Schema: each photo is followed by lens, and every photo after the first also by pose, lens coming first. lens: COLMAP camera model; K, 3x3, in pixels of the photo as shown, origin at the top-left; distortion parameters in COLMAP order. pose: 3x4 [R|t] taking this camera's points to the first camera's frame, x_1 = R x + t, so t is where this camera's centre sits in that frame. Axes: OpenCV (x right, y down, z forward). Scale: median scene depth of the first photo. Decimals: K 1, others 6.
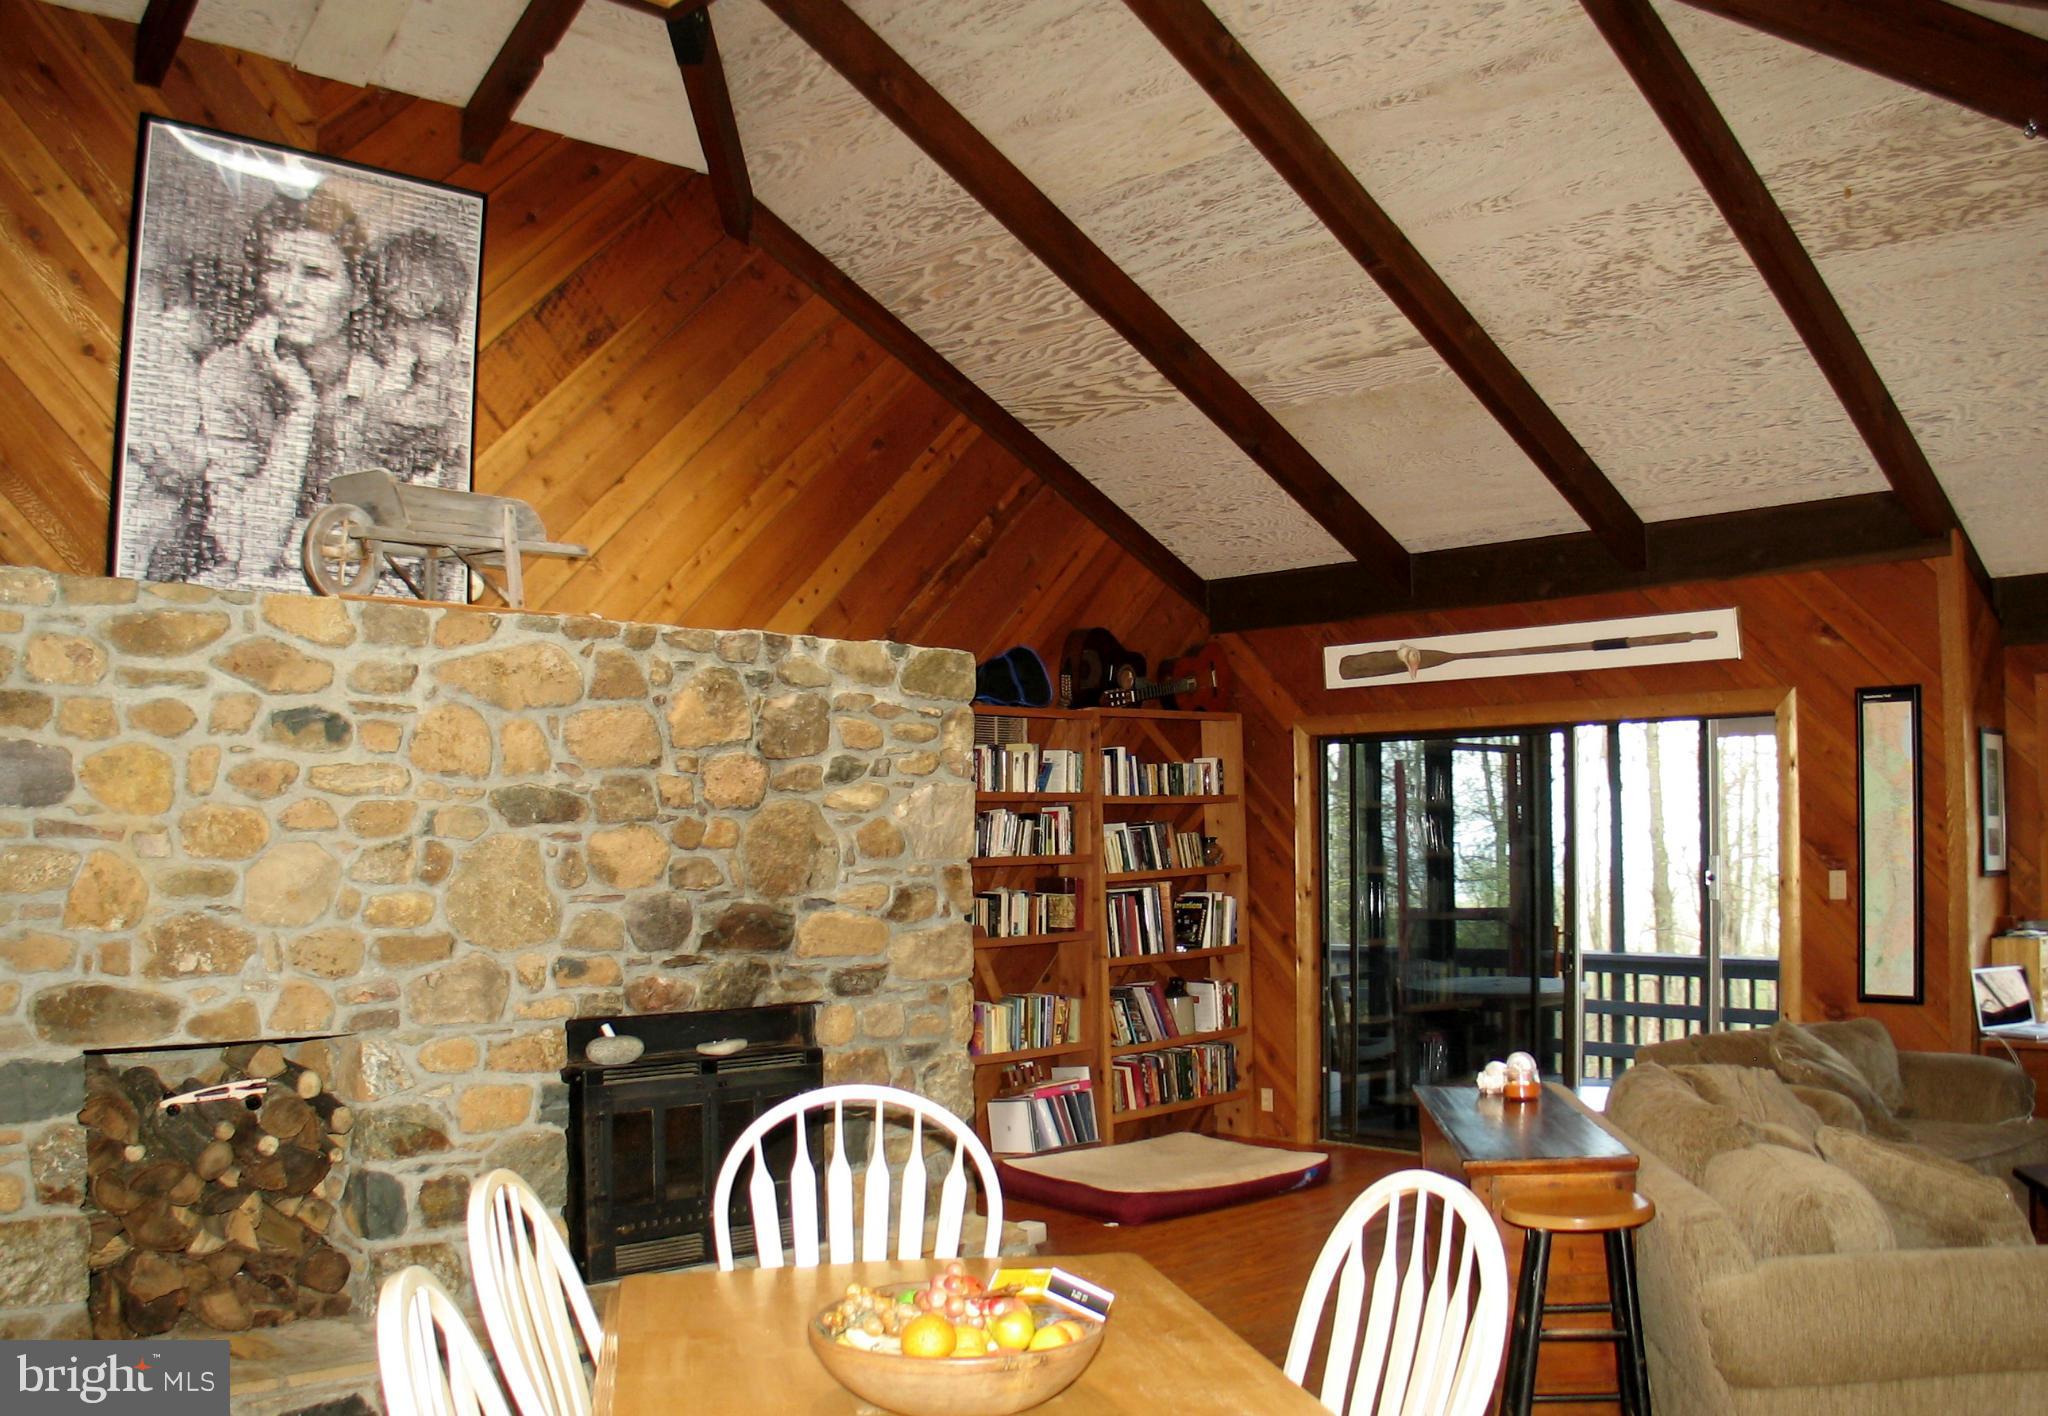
lens RADIAL K [[1843.5, 0, 1143.1], [0, 1843.5, 737.2], [0, 0, 1]] dist [-0.196313, 0.073207]
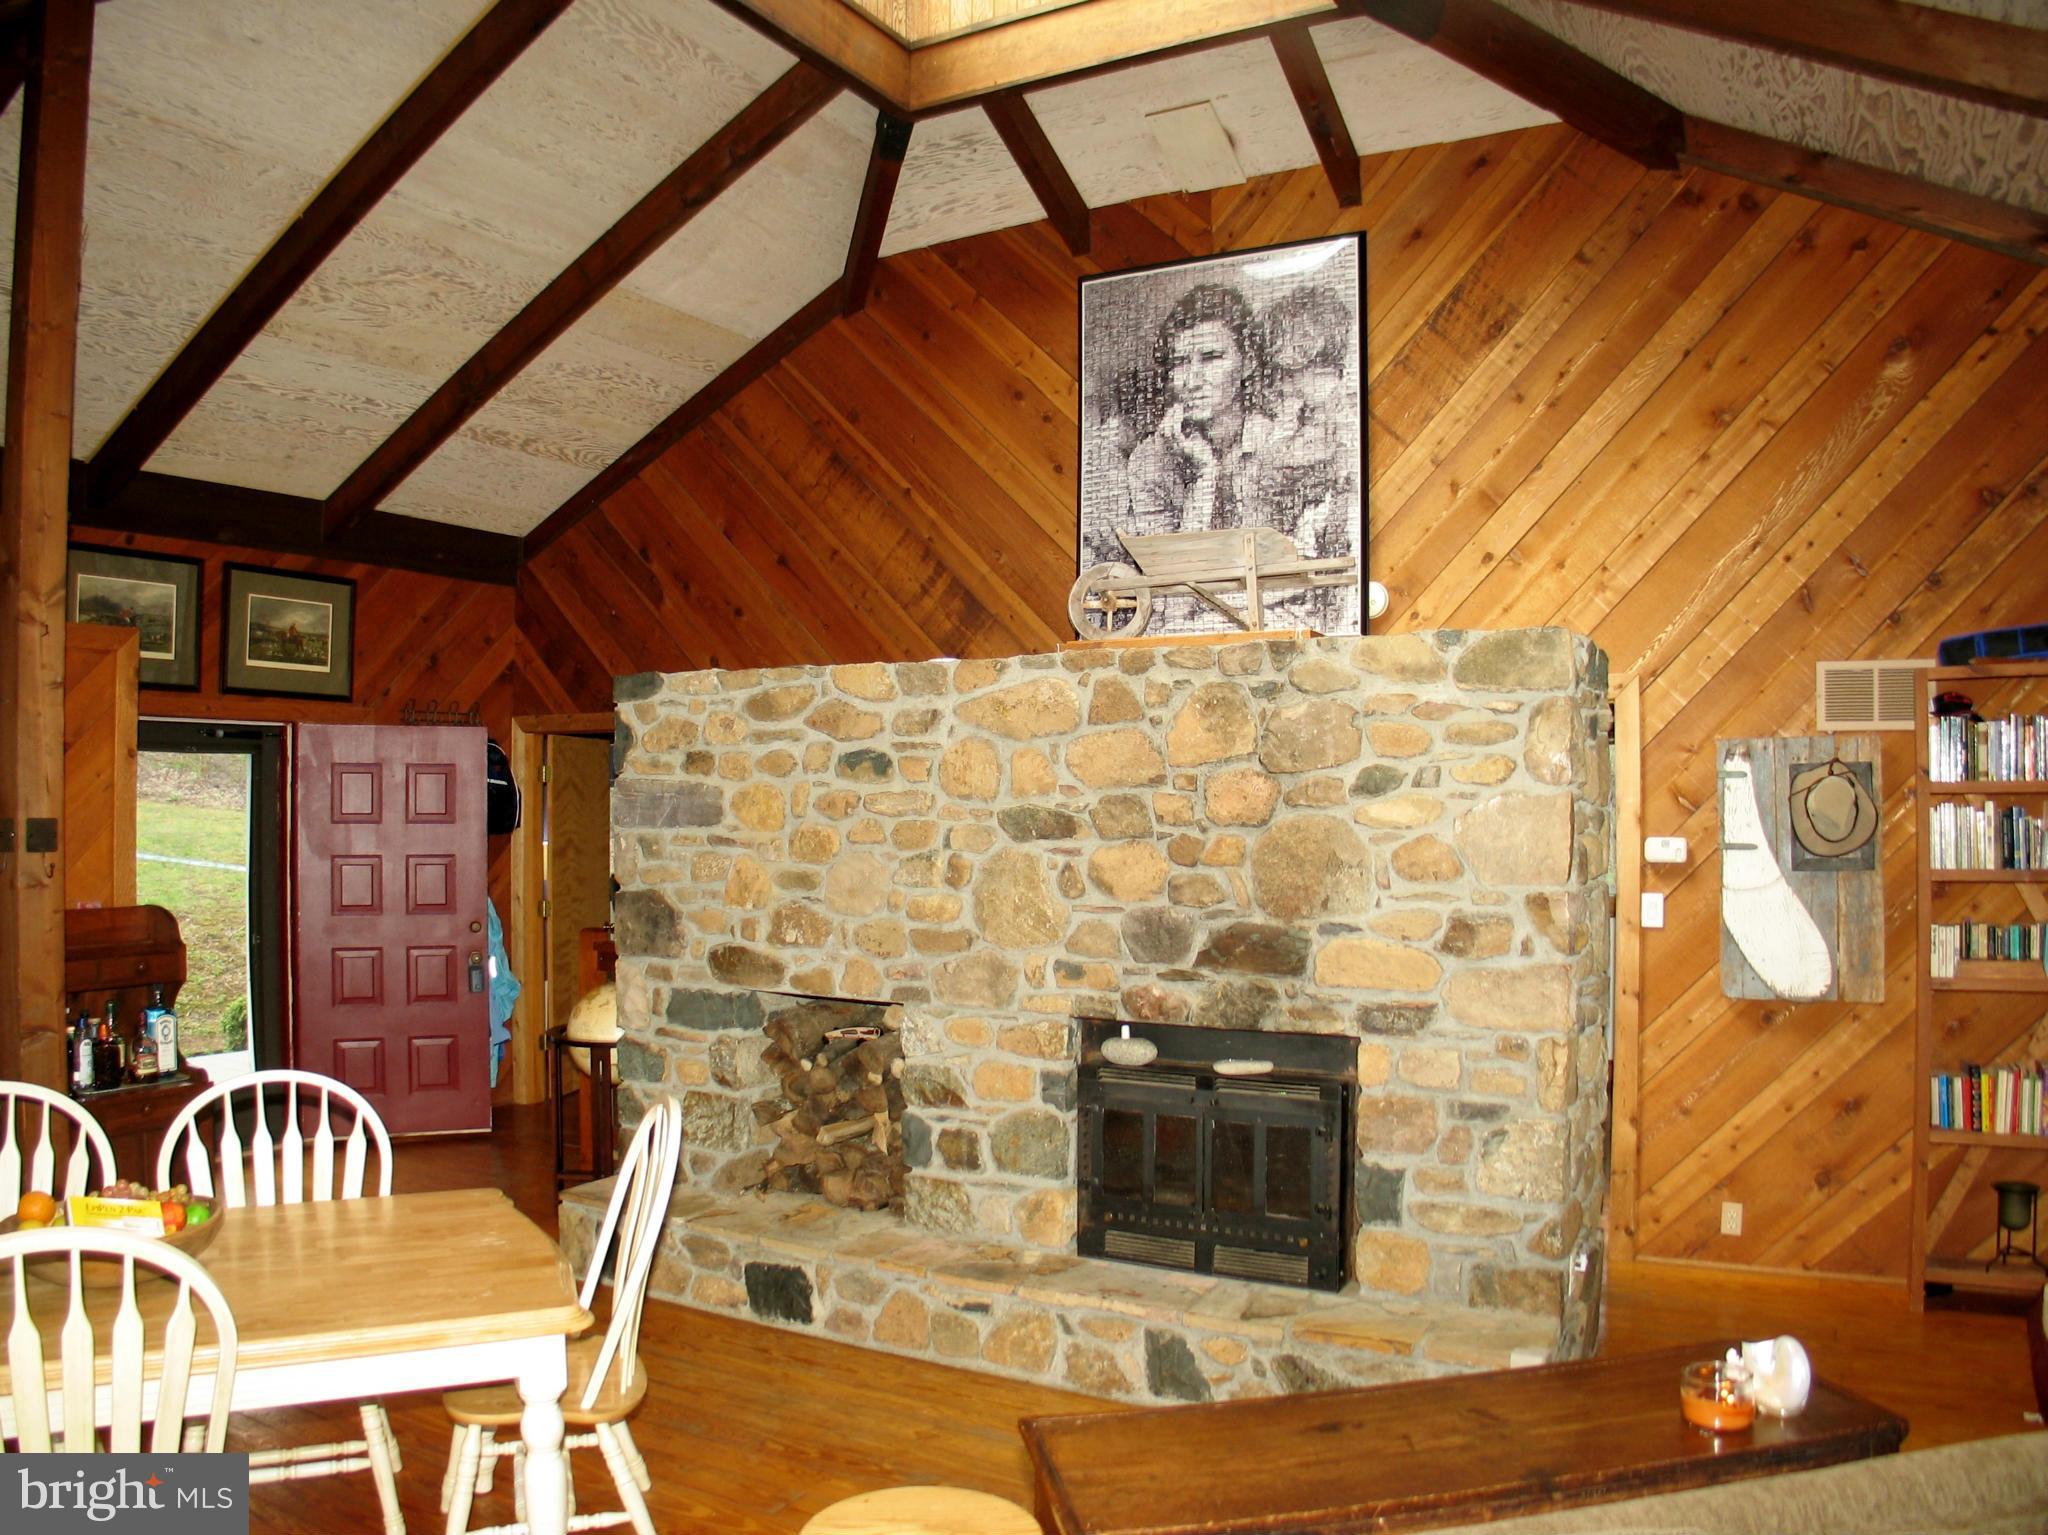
lens RADIAL K [[1570.0, 0, 1009.5], [0, 1570.0, 755.6], [0, 0, 1]] dist [-0.200073, 0.076853]
pose [[0.224903, -0.015796, -0.974253, 0.542346], [0.055672, 0.998444, -0.003336, -0.002028], [0.972790, -0.053488, 0.225432, 0.668937]]
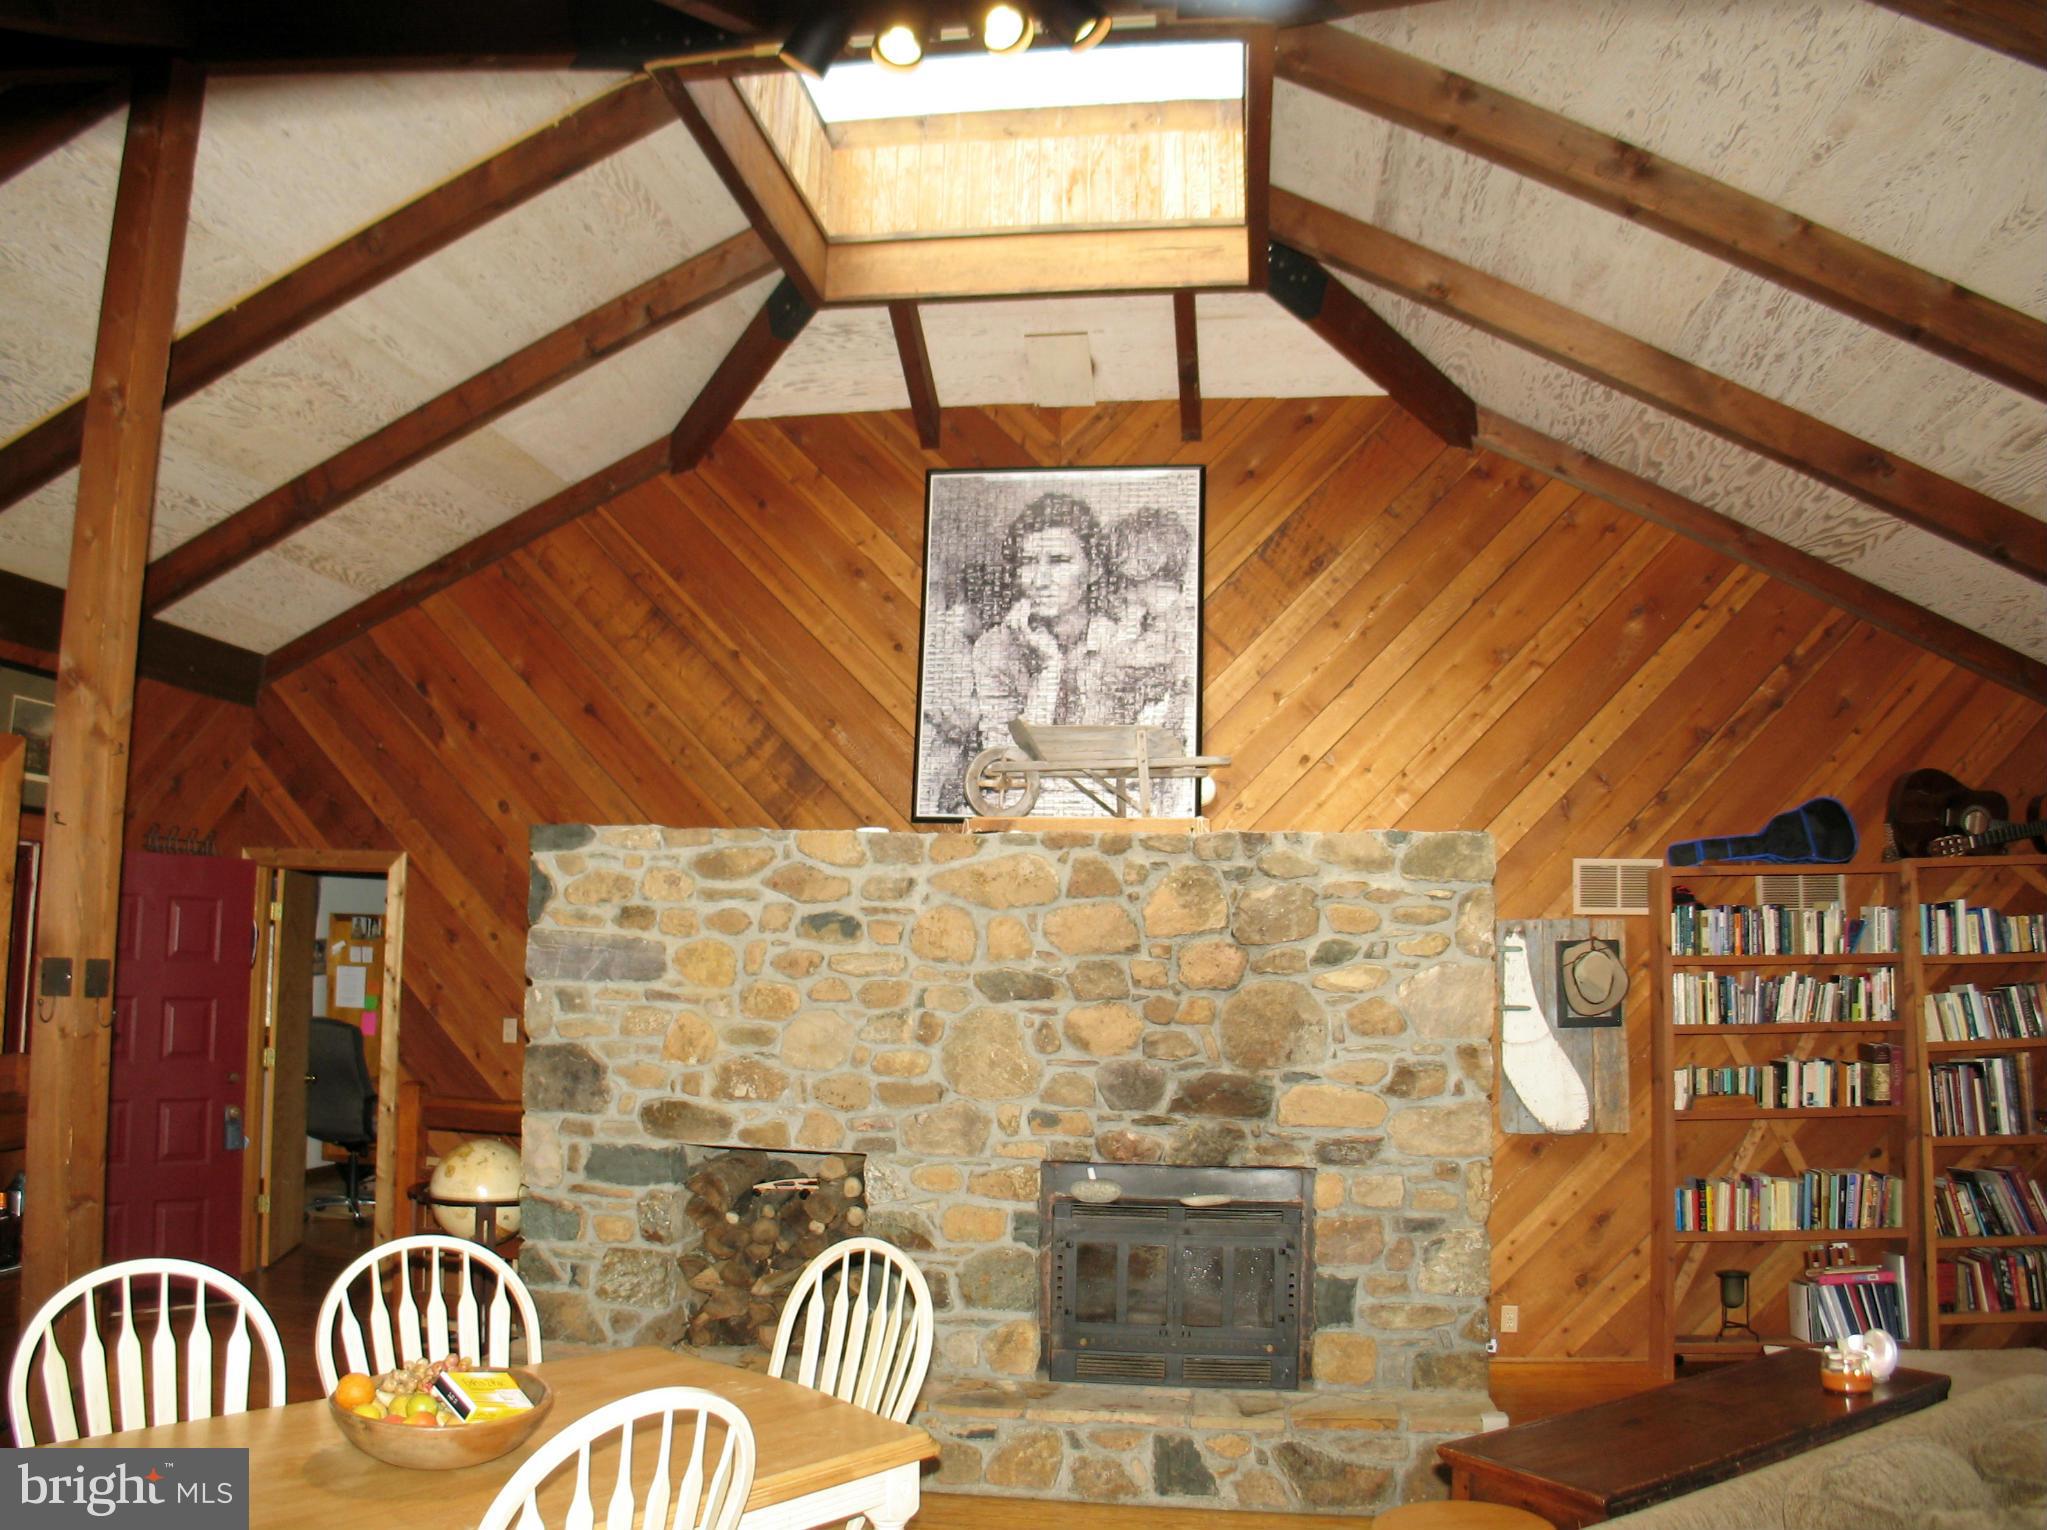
lens RADIAL K [[1640.6, 0, 1019.5], [0, 1640.6, 722.6], [0, 0, 1]] dist [-0.205805, 0.084999]
pose [[0.573985, -0.095682, -0.813257, 0.524982], [0.023519, 0.994667, -0.100426, -0.025819], [0.818528, 0.038516, 0.573174, 0.306585]]
